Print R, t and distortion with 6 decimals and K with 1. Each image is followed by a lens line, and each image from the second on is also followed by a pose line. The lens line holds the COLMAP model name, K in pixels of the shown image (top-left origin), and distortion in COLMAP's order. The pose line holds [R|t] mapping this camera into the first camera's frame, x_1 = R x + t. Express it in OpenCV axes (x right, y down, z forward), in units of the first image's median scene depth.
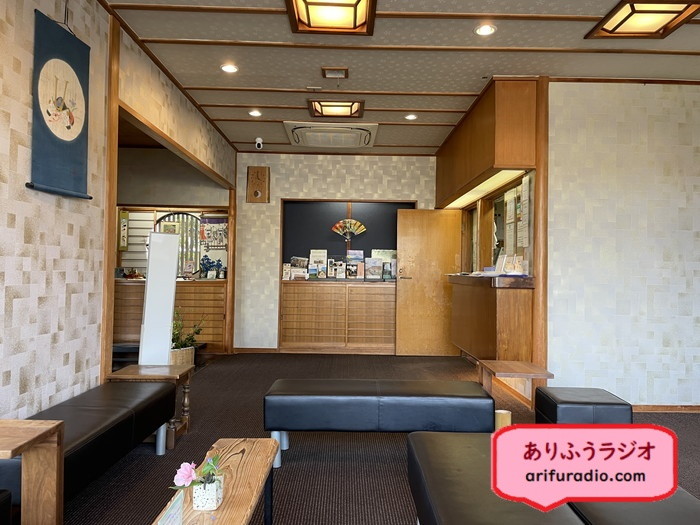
lens RADIAL K [[532.7, 0, 351.7], [0, 532.7, 261.5], [0, 0, 1]] dist [0.066171, -0.062367]
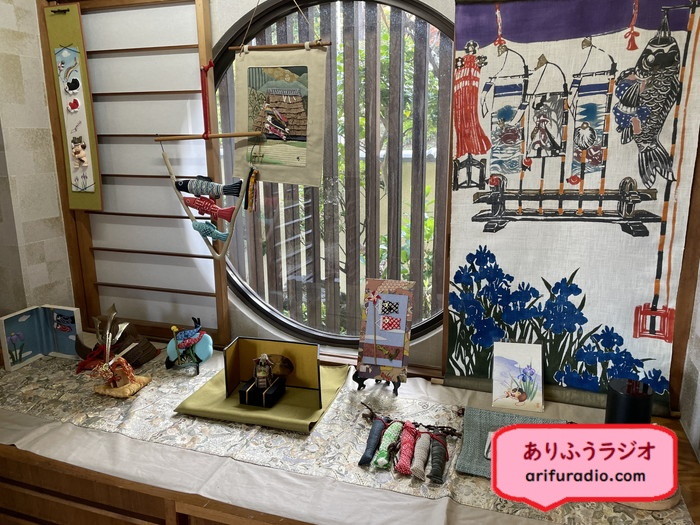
lens RADIAL K [[532.7, 0, 352.7], [0, 532.7, 262.0], [0, 0, 1]] dist [0.066171, -0.062367]
pose [[0.939439, 0.060984, -0.337248, -0.254289], [0.021081, 0.971895, 0.234467, -0.047507], [0.342068, -0.227377, 0.911751, 0.835363]]
